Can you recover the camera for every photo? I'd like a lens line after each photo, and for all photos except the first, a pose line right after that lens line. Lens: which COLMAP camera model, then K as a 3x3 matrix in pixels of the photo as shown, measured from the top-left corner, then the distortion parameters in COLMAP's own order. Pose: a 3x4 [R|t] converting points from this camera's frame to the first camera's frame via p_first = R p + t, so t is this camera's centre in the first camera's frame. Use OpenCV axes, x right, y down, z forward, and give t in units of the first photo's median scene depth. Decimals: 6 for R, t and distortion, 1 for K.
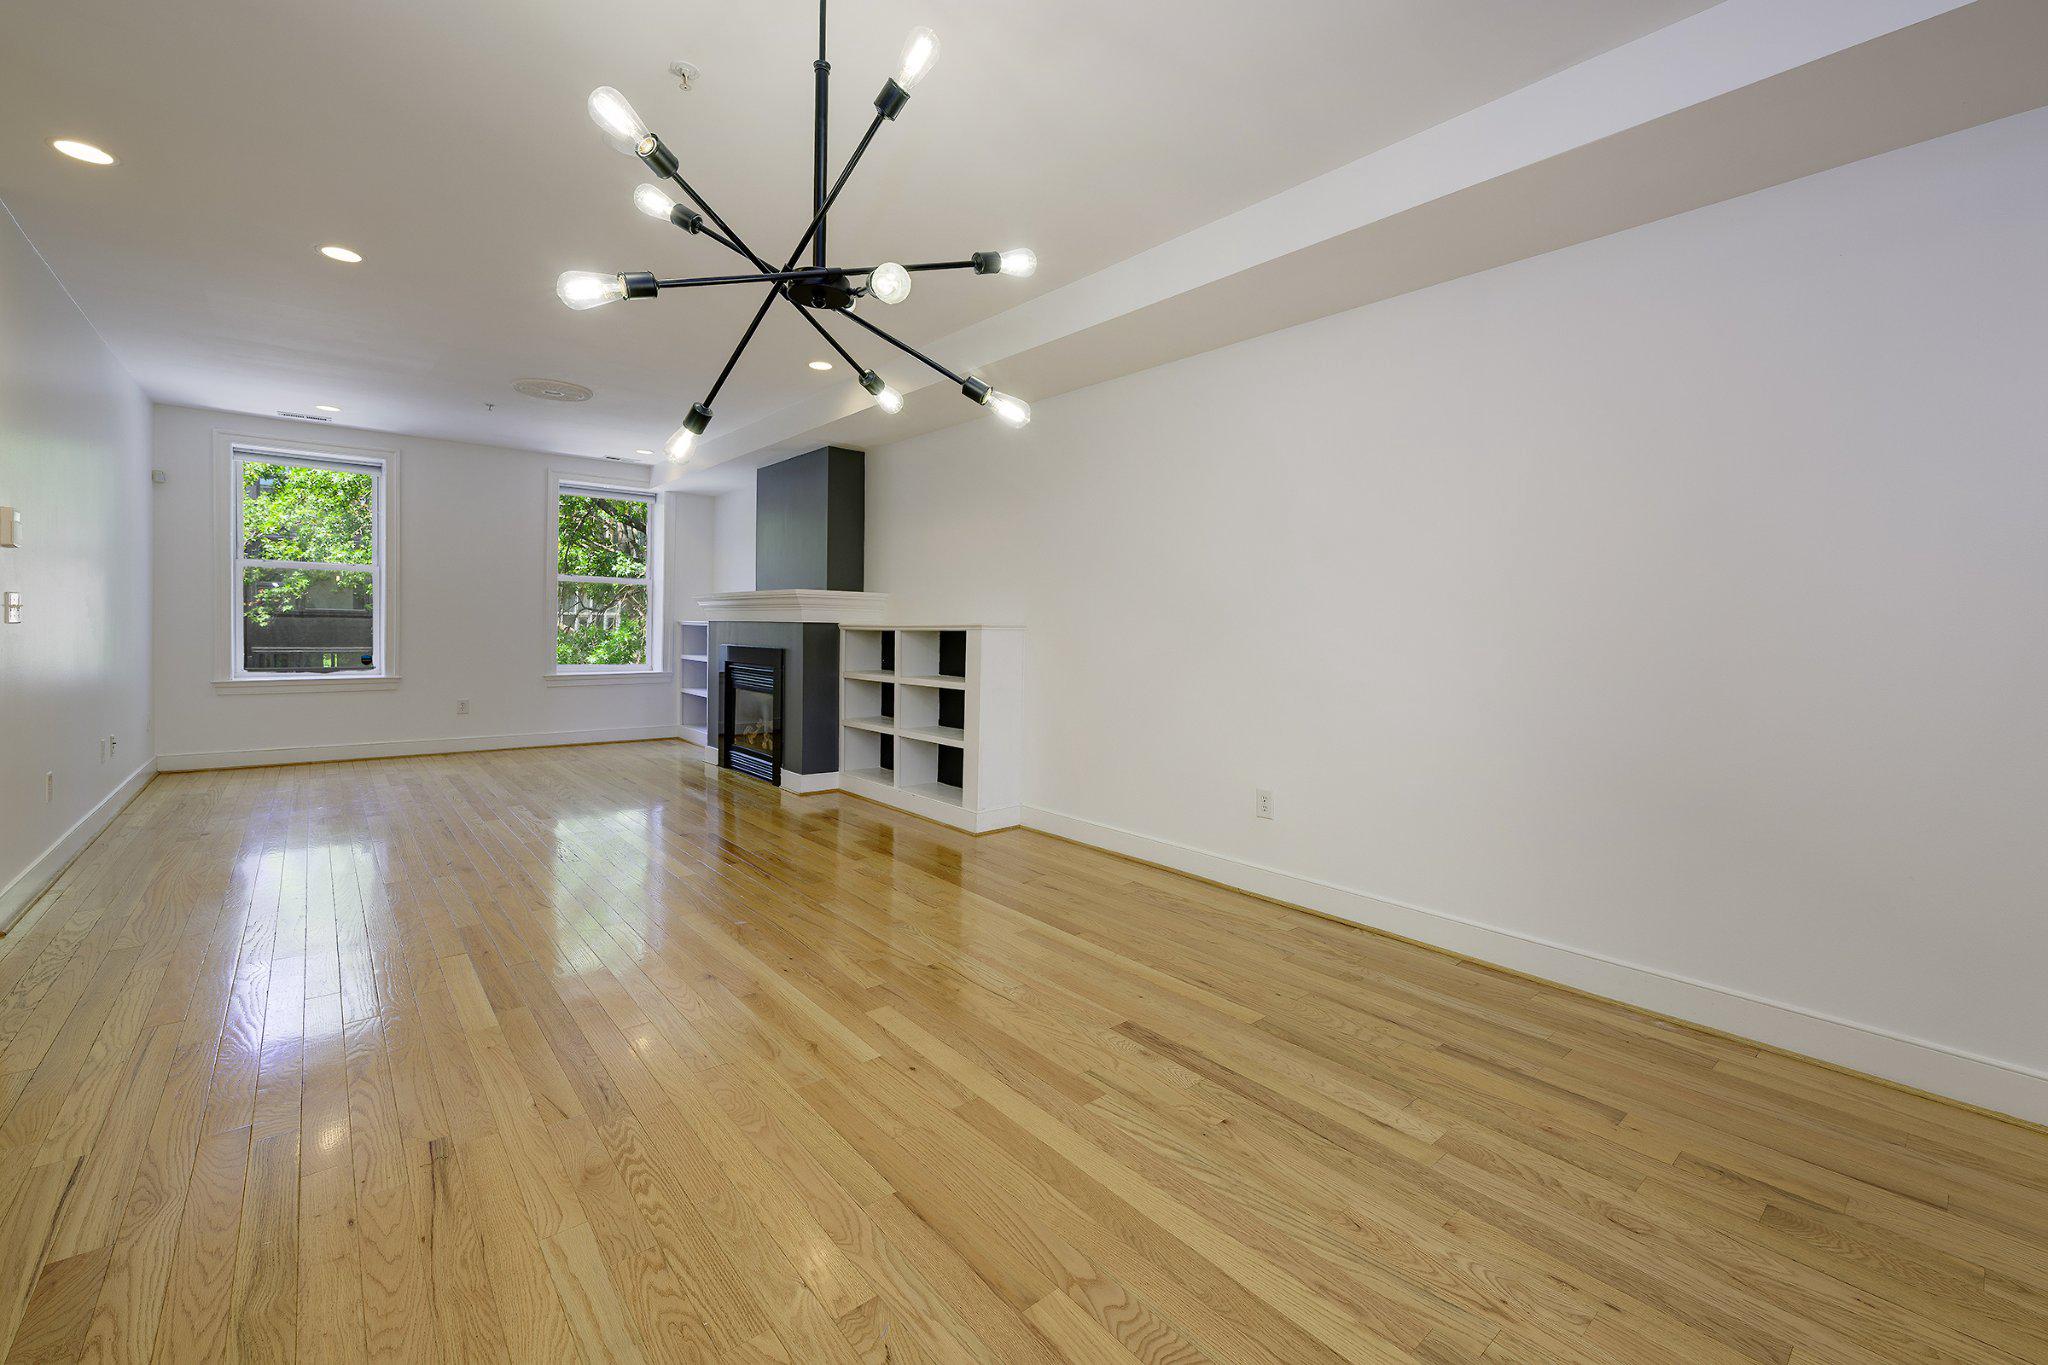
lens RADIAL K [[838.8, 0, 1045.1], [0, 838.8, 661.9], [0, 0, 1]] dist [0.002073, 0.000634]
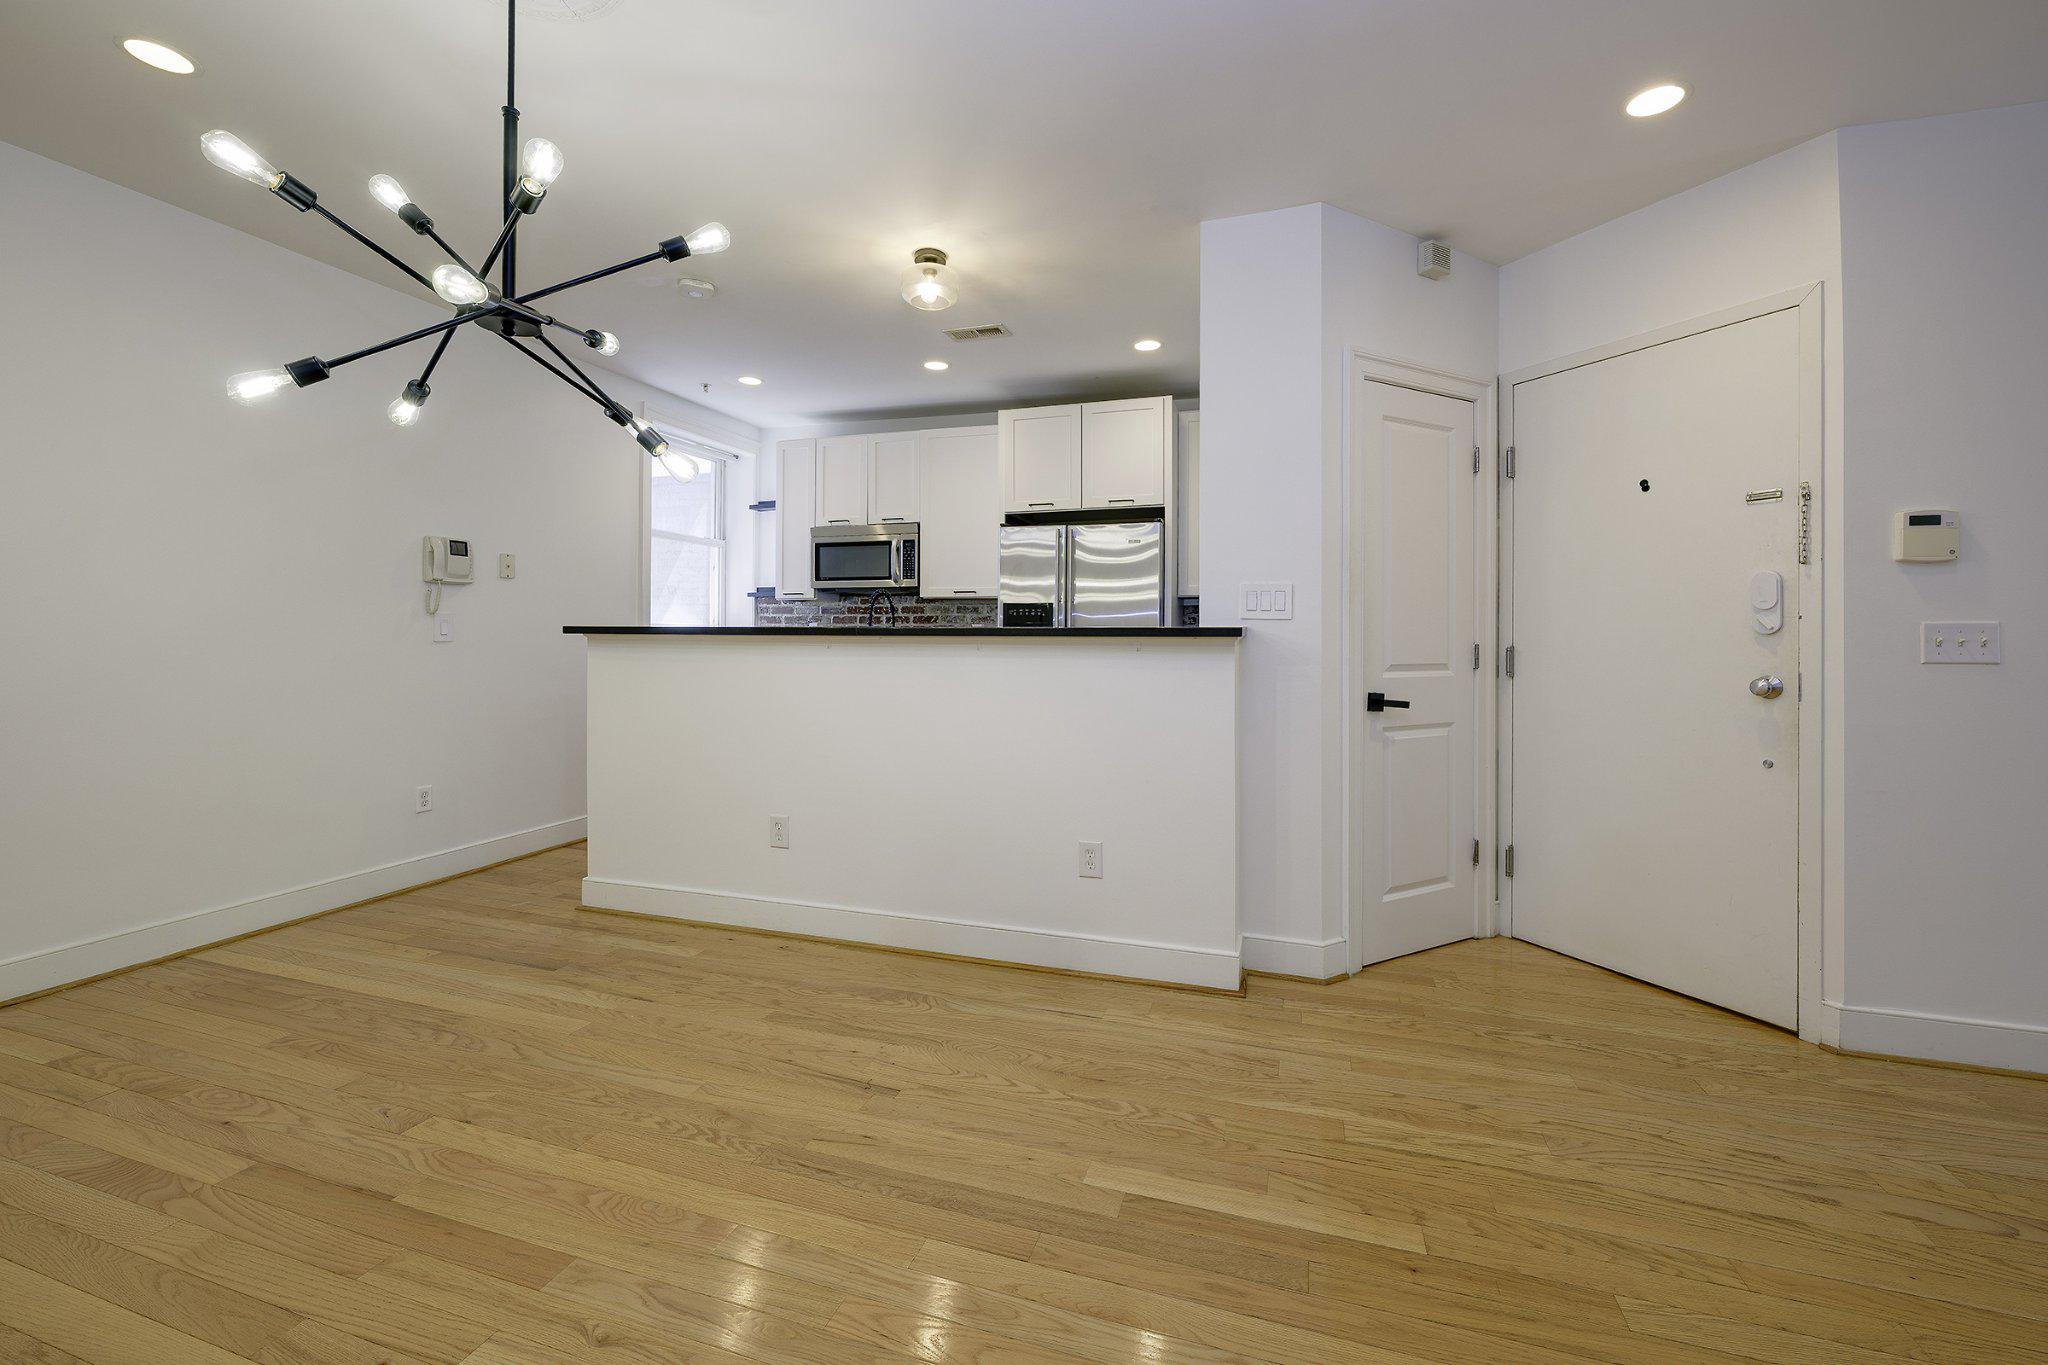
lens RADIAL K [[840.9, 0, 1022.1], [0, 840.9, 635.4], [0, 0, 1]] dist [-0.001120, 0.000092]
pose [[-0.860073, -0.026101, -0.509502, -0.208786], [-0.042721, 0.998867, 0.020946, -0.062442], [0.508378, 0.039781, -0.860214, 1.562060]]
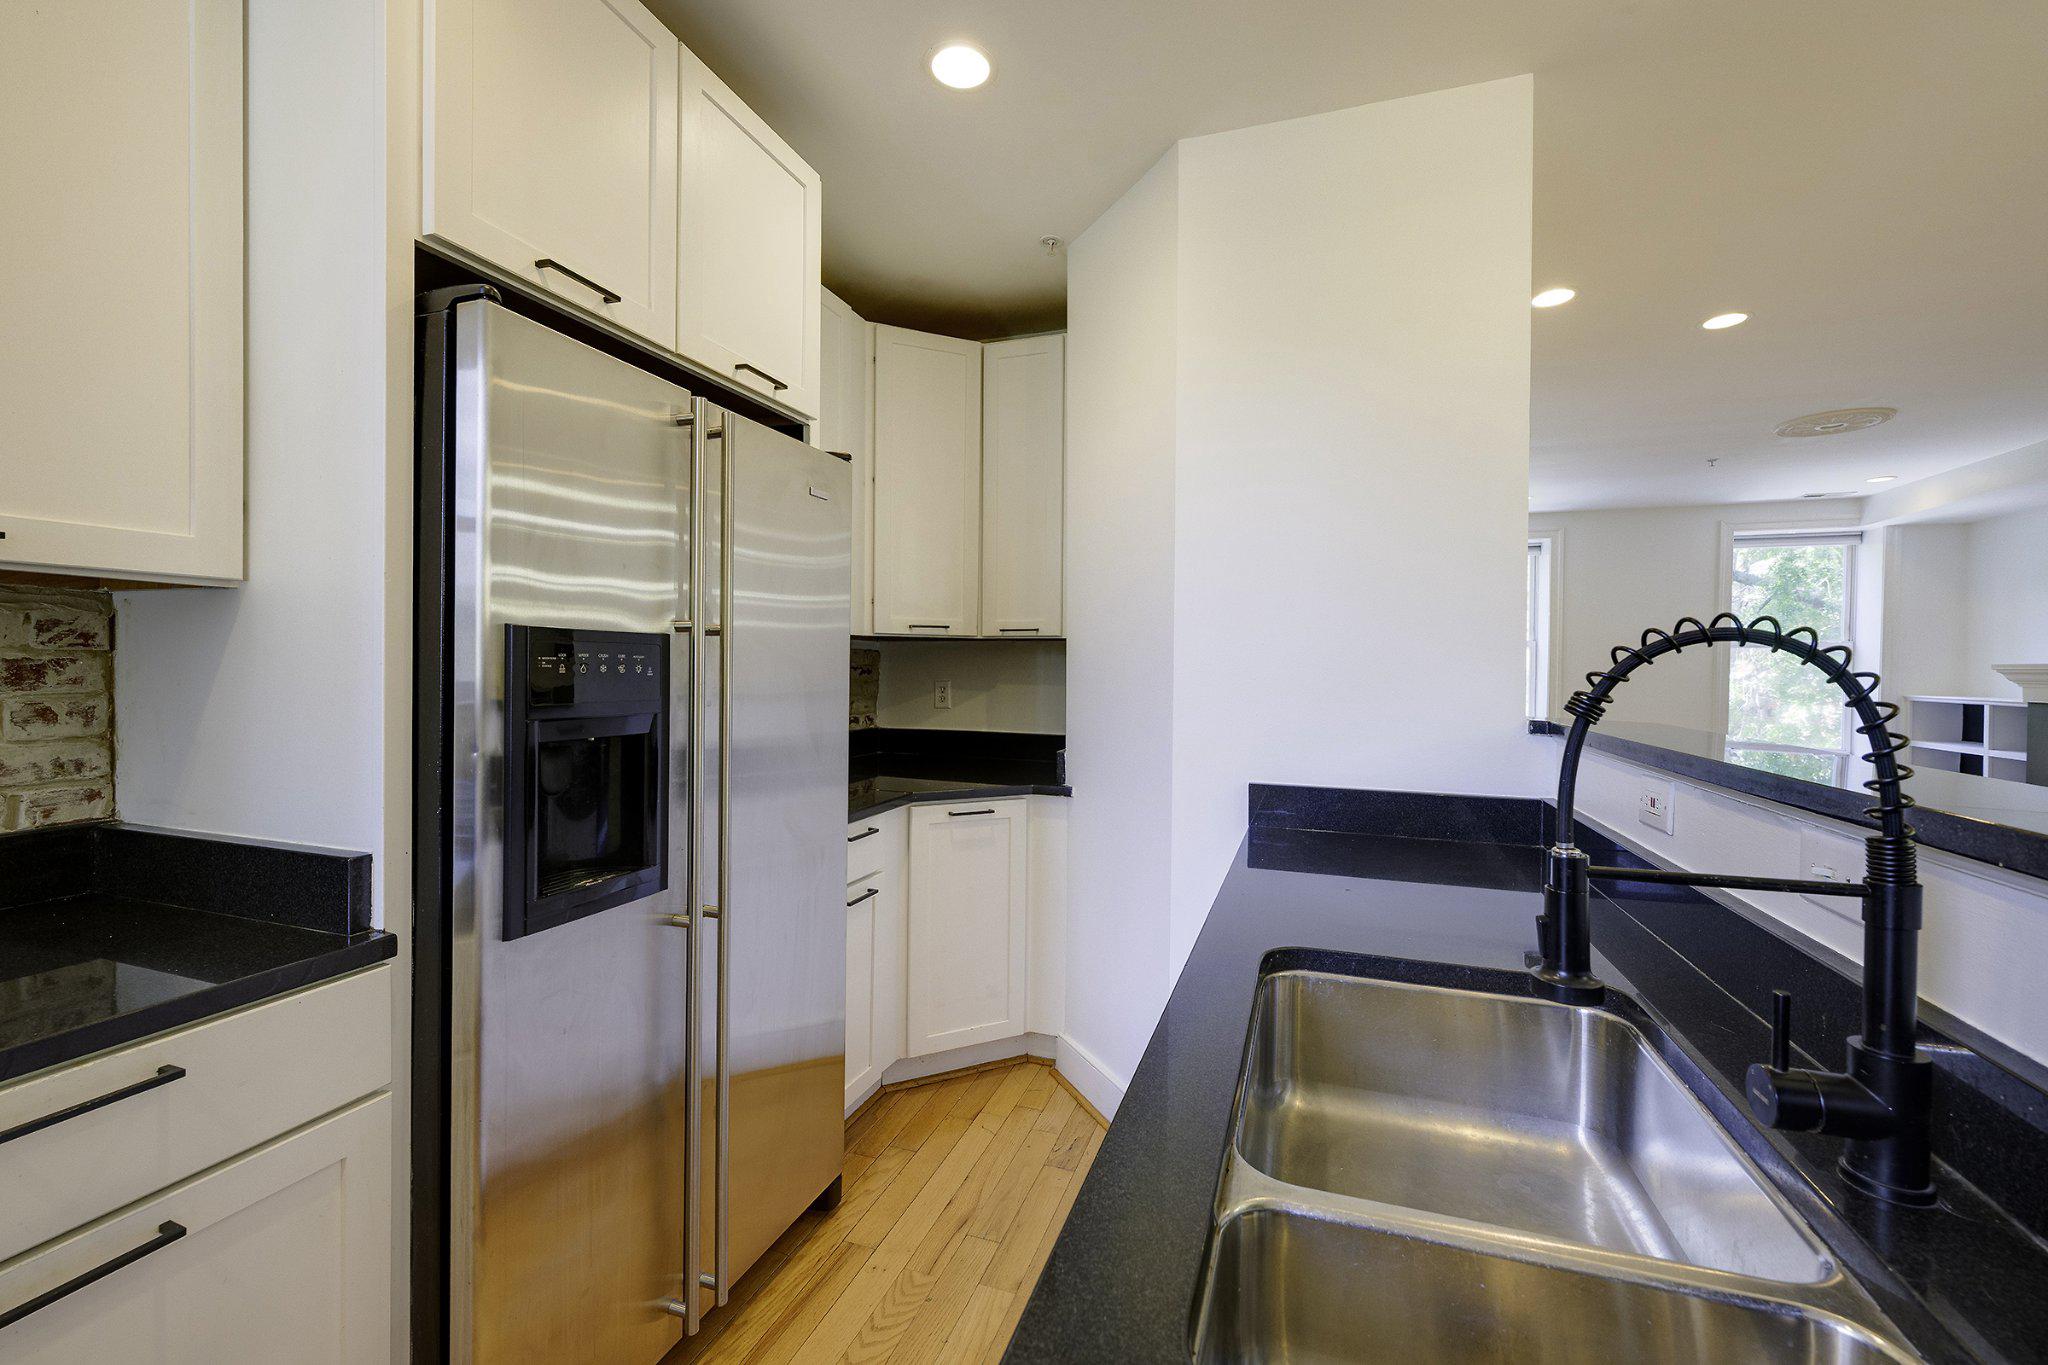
lens RADIAL K [[845.6, 0, 1050.0], [0, 845.6, 673.9], [0, 0, 1]] dist [0.000861, 0.000318]
pose [[0.514876, -0.003446, -0.857258, -0.598673], [-0.038234, 0.998905, -0.026979, -0.065817], [0.856411, 0.046667, 0.514180, -0.106349]]
